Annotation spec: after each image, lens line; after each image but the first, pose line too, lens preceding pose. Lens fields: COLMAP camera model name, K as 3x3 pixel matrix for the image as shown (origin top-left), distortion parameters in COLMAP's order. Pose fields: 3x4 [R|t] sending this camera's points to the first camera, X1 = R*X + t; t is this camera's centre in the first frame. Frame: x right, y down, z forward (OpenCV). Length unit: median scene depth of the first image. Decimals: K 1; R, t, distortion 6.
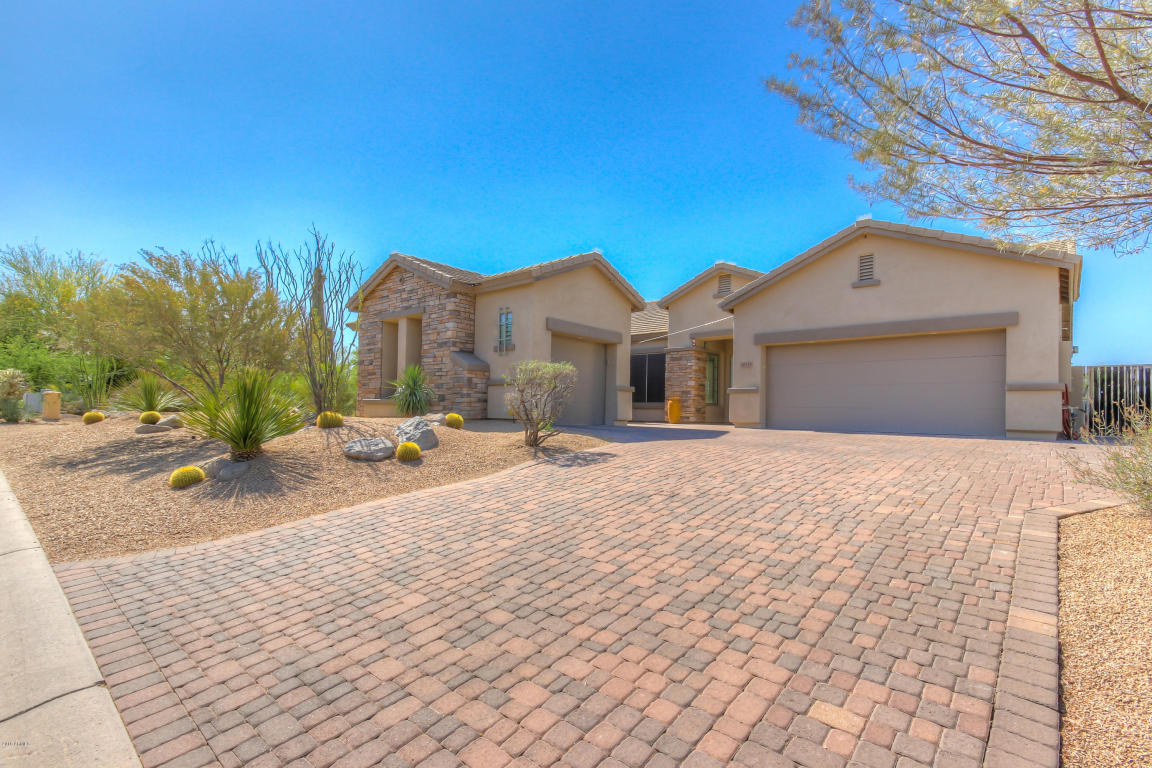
lens RADIAL K [[510.9, 0, 573.8], [0, 510.9, 401.8], [0, 0, 1]] dist [0.000233, 0.000051]
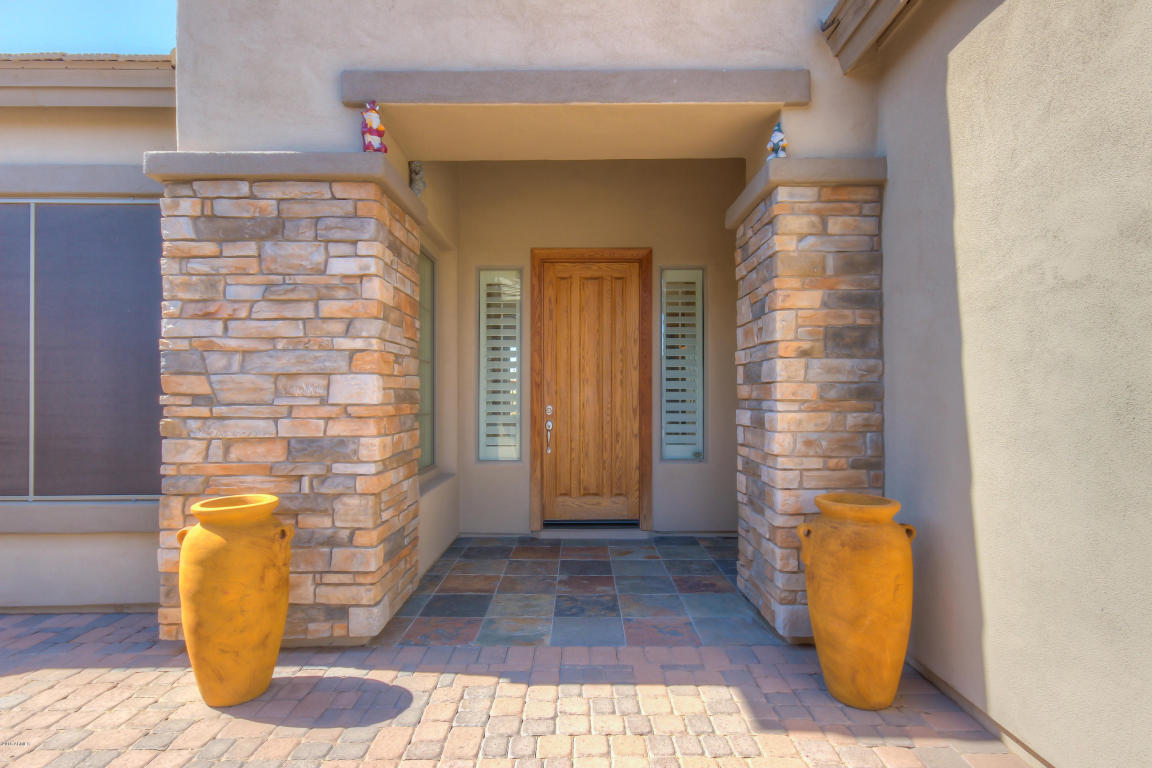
lens RADIAL K [[596.3, 0, 578.2], [0, 596.3, 389.2], [0, 0, 1]] dist [0.018256, -0.000459]
pose [[0.736155, -0.011711, 0.676712, 0.227235], [0.009694, 0.999930, 0.006760, -0.054139], [-0.676744, 0.001584, 0.736217, 1.197482]]
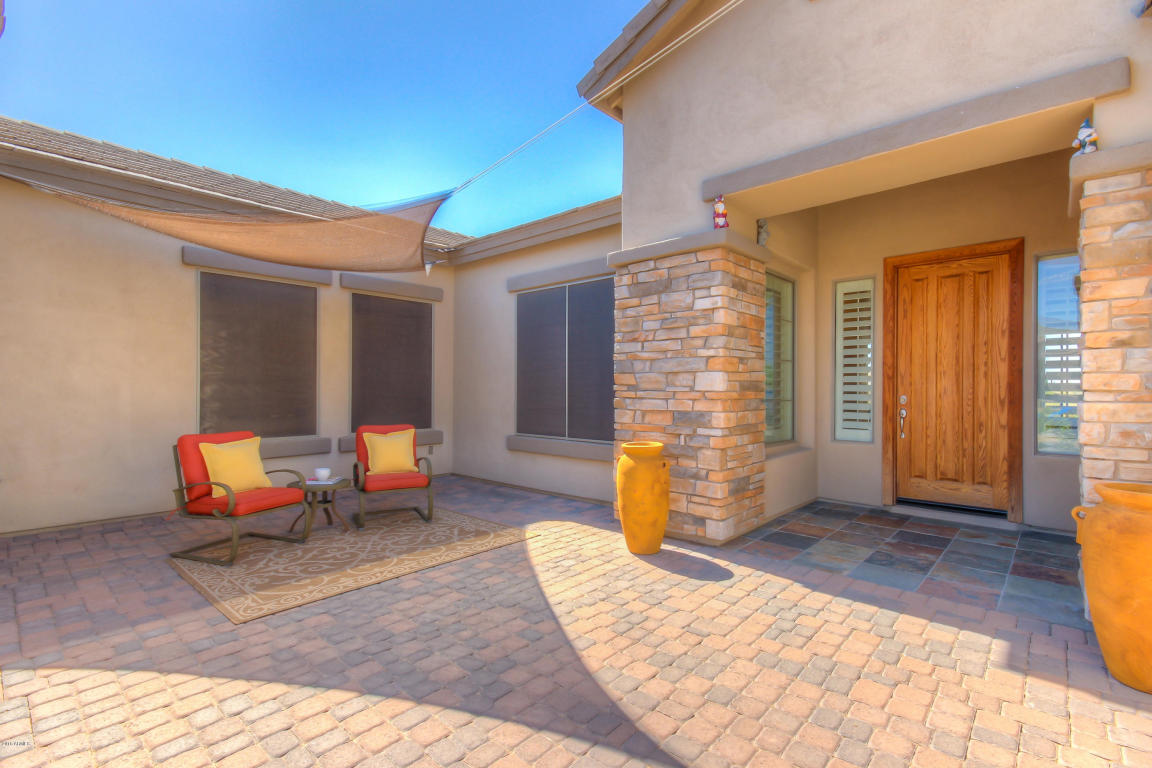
lens RADIAL K [[521.9, 0, 576.0], [0, 521.9, 384.0], [0, 0, 1]] dist [0.000103, 0.000174]
pose [[0.999888, -0.014878, -0.001539, 0.241555], [0.014879, 0.999889, 0.000803, -0.053173], [0.001527, -0.000826, 0.999998, 1.095238]]
